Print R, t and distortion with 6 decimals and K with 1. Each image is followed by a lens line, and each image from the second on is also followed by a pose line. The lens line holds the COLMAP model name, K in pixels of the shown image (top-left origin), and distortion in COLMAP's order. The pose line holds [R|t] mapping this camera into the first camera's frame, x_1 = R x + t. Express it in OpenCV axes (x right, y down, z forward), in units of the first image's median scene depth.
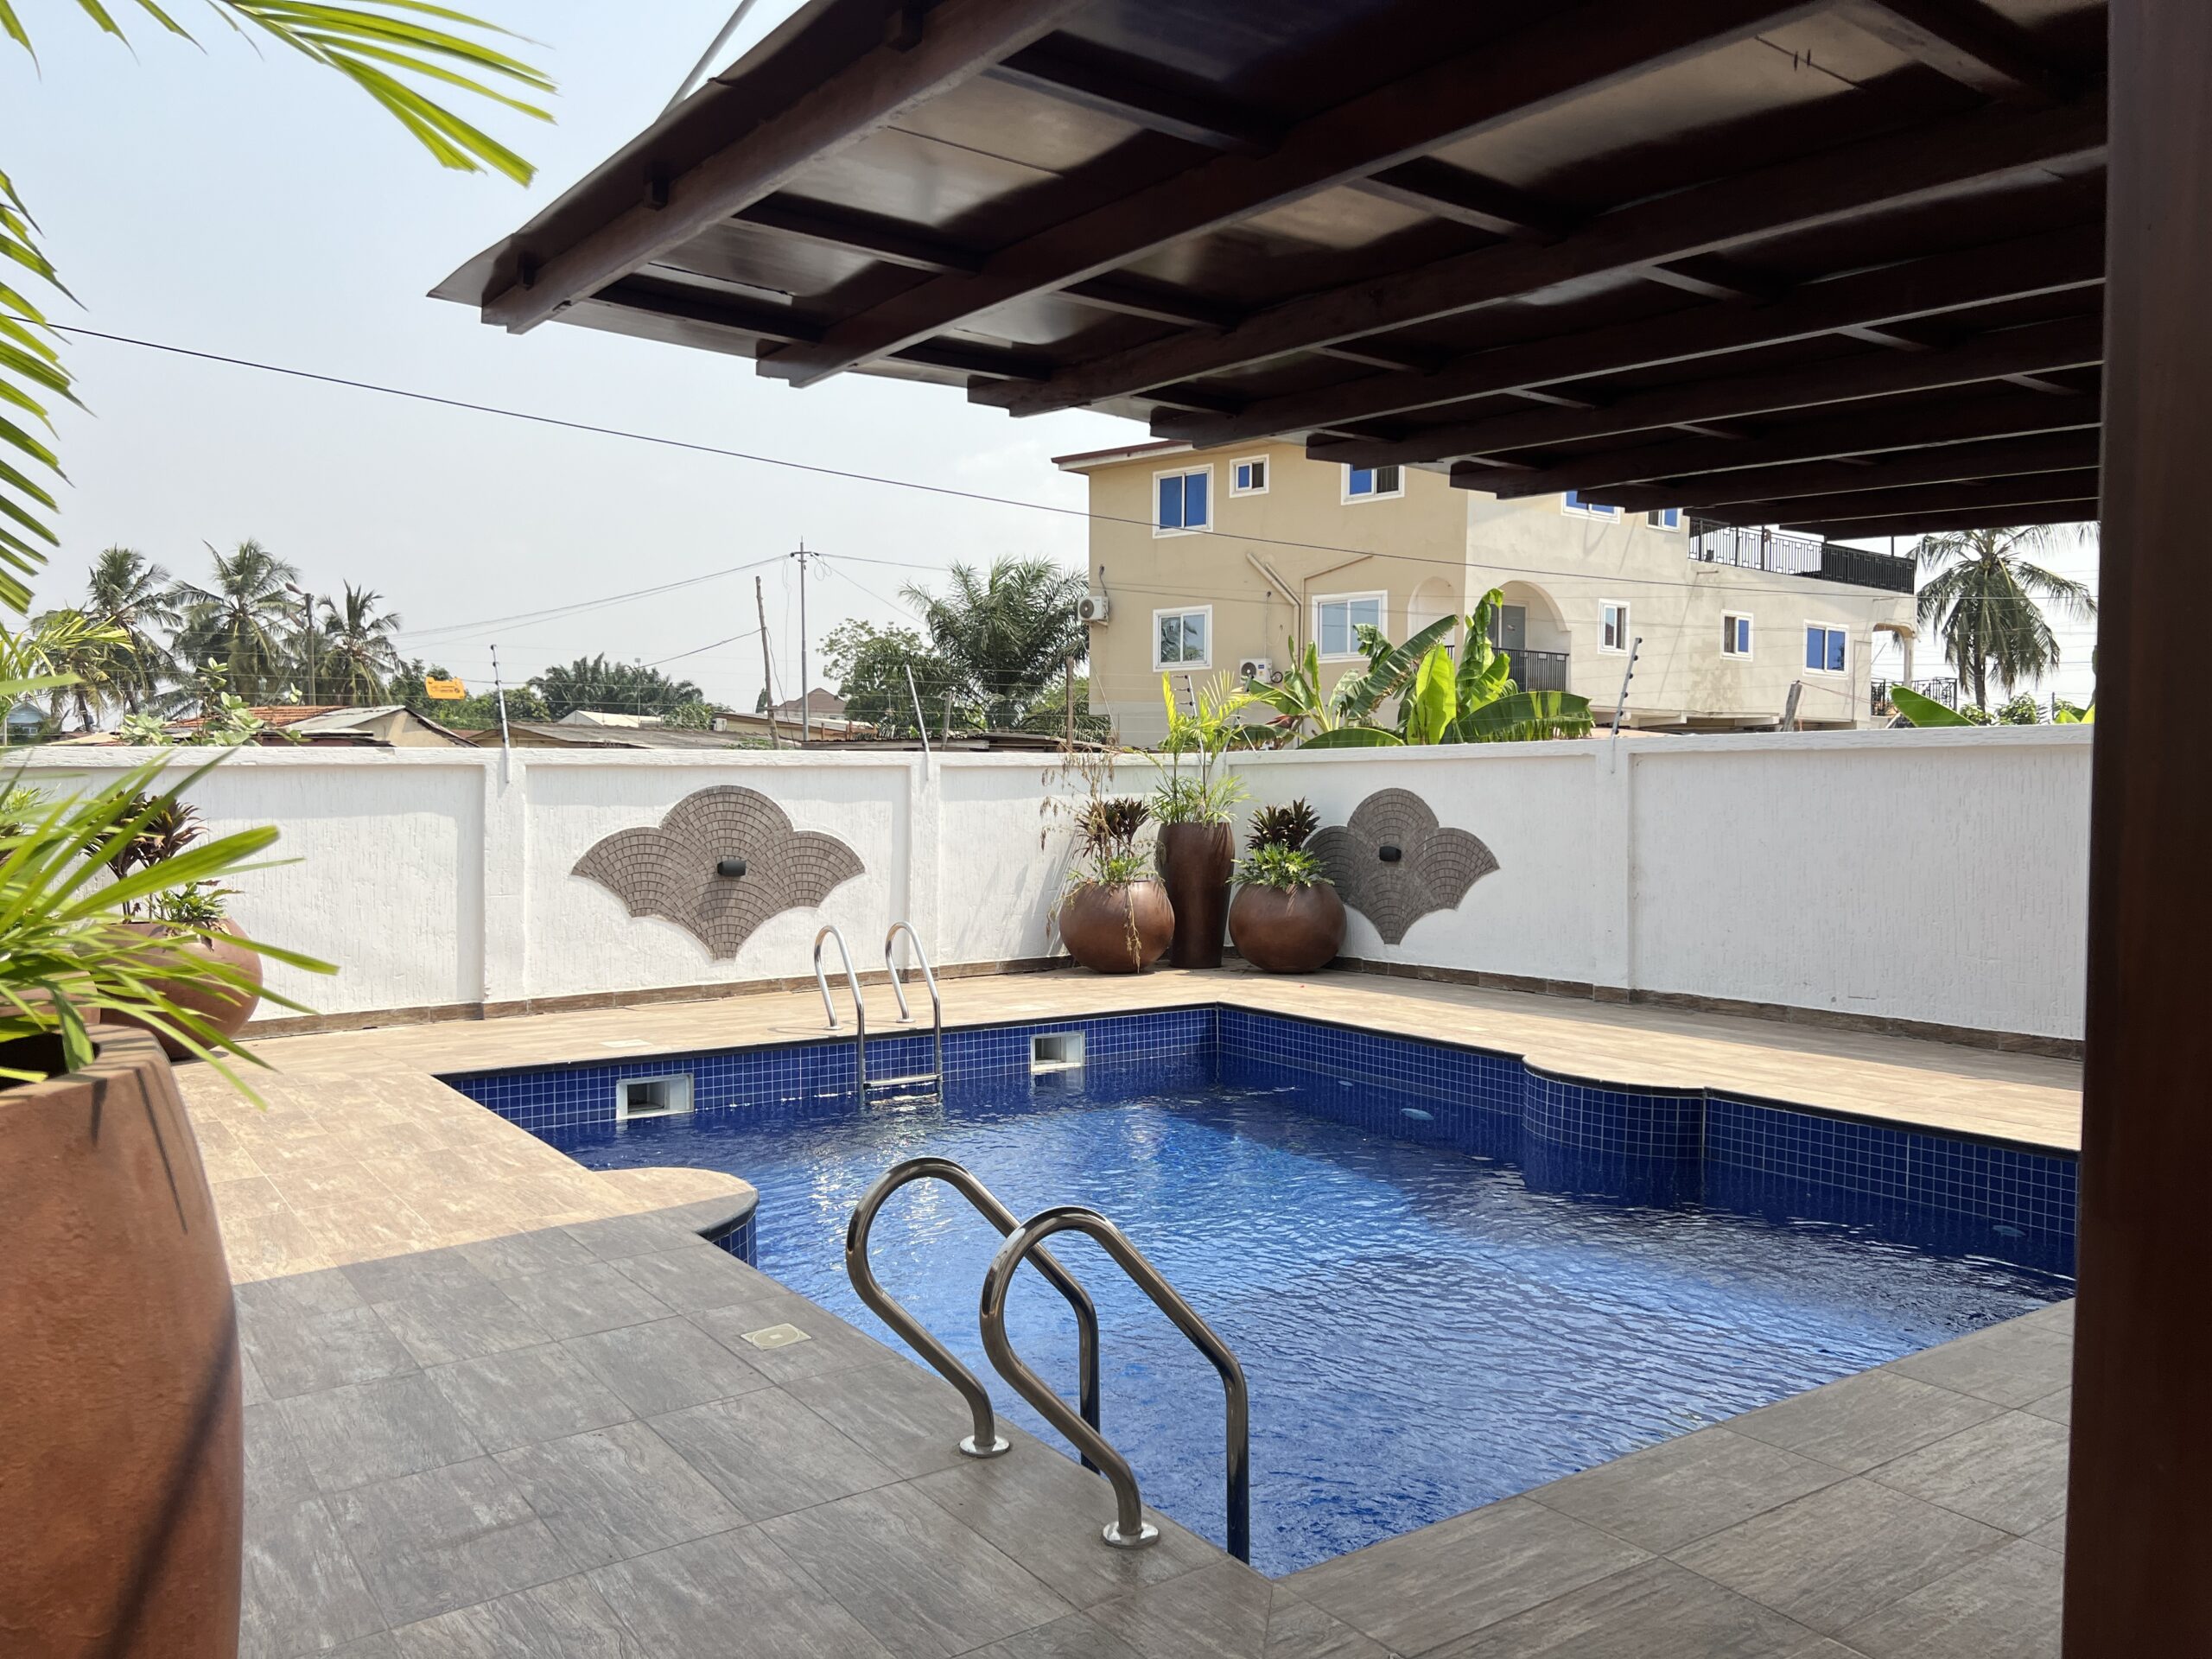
lens RADIAL K [[1650.0, 0, 1118.6], [0, 1650.0, 832.6], [0, 0, 1]] dist [0.064051, -0.075104]
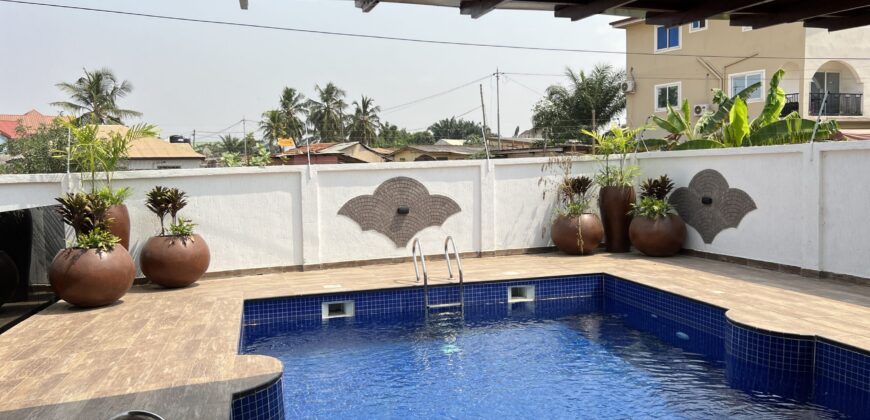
lens RADIAL K [[652.4, 0, 443.7], [0, 652.4, 218.5], [0, 0, 1]] dist [0.052693, -0.059752]
pose [[0.943823, 0.000273, -0.330450, 0.135516], [0.018521, 0.998384, 0.053726, -0.016699], [0.329931, -0.056828, 0.942293, 0.114696]]
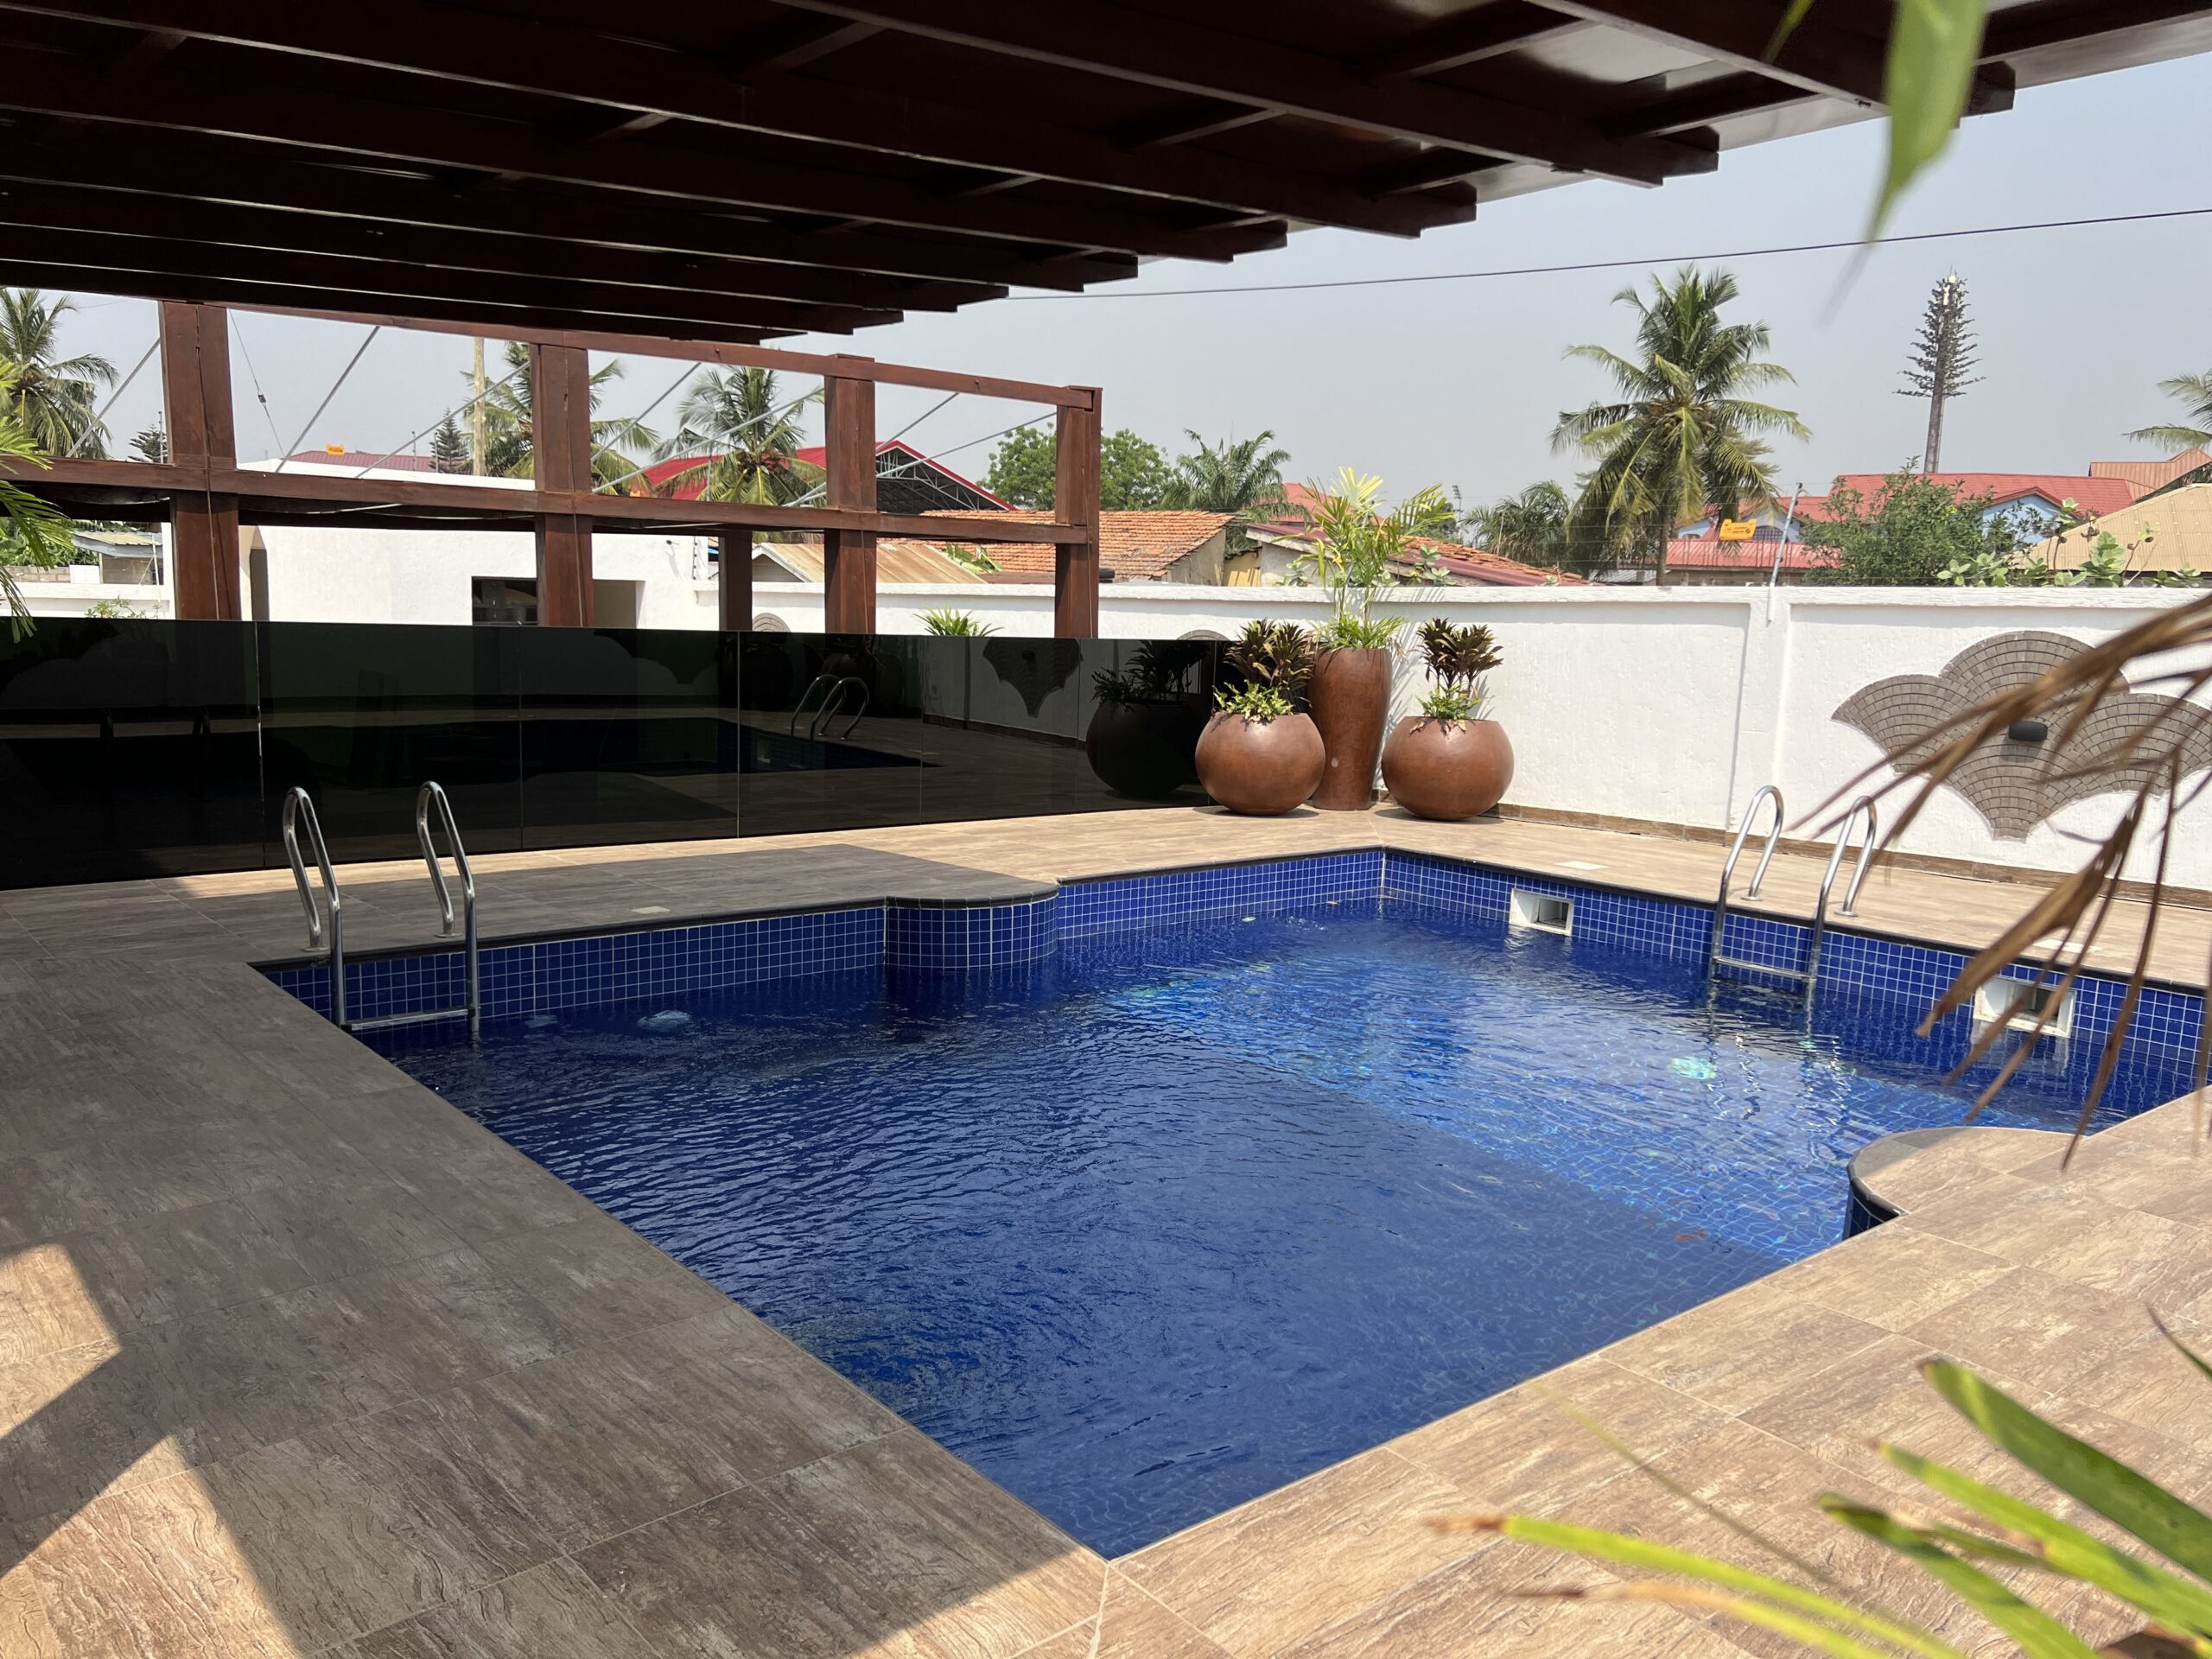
lens RADIAL K [[1650.0, 0, 1111.4], [0, 1650.0, 835.7], [0, 0, 1]] dist [0.064051, -0.075104]
pose [[0.059154, 0.142773, -0.987986, 0.563838], [-0.052041, 0.988815, 0.139777, -0.019442], [0.996891, 0.043147, 0.065922, 0.478673]]
